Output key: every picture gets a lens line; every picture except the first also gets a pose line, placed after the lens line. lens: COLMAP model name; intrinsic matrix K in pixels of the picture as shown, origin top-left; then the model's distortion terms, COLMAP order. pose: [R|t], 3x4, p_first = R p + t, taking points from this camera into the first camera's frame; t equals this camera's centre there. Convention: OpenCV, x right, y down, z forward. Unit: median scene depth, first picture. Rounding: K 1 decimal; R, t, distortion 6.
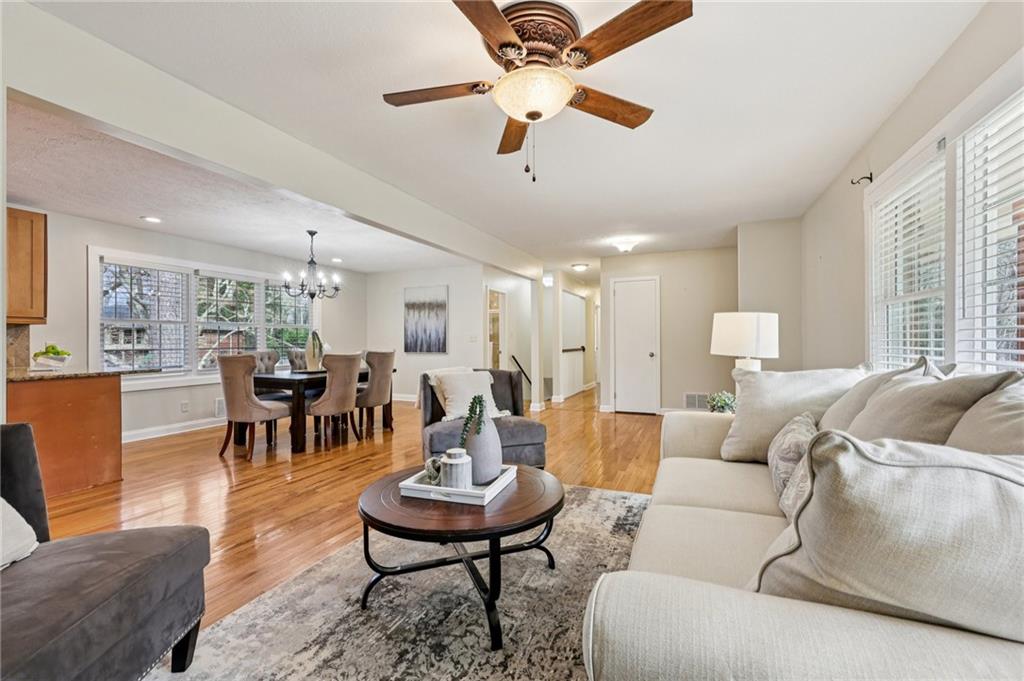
lens RADIAL K [[415.1, 0, 512.0], [0, 415.1, 340.5], [0, 0, 1]] dist [-0.002511, -0.000051]
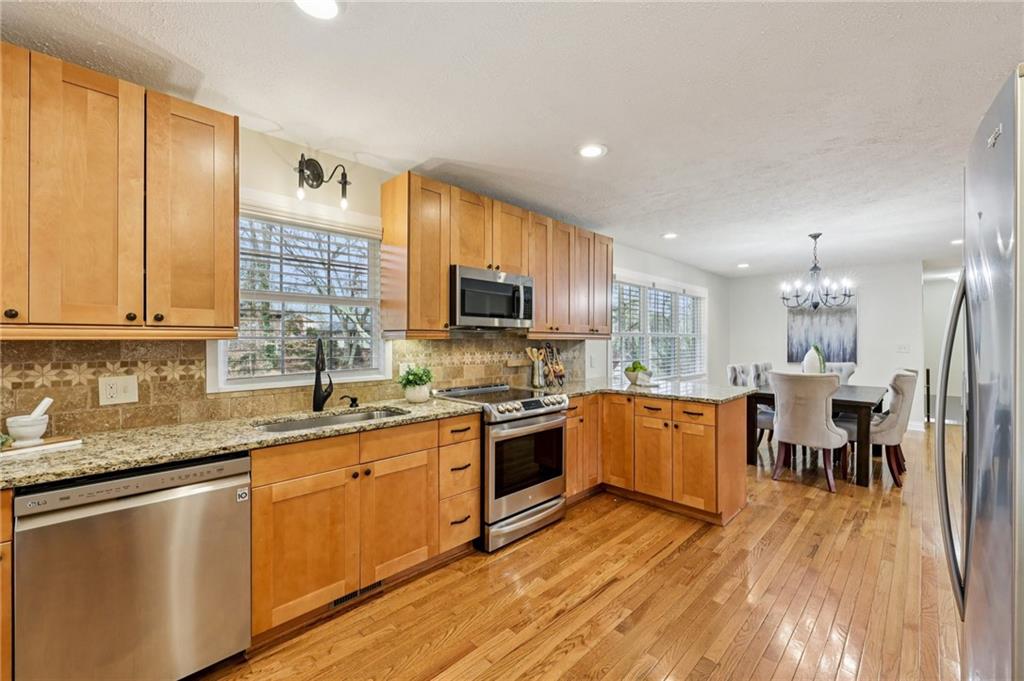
lens RADIAL K [[415.1, 0, 512.0], [0, 415.1, 340.5], [0, 0, 1]] dist [-0.002511, -0.000051]
pose [[0.934367, 0.002494, -0.356304, -0.515458], [-0.002145, 0.999997, 0.001375, -0.020948], [0.356306, -0.000521, 0.934369, -0.050541]]
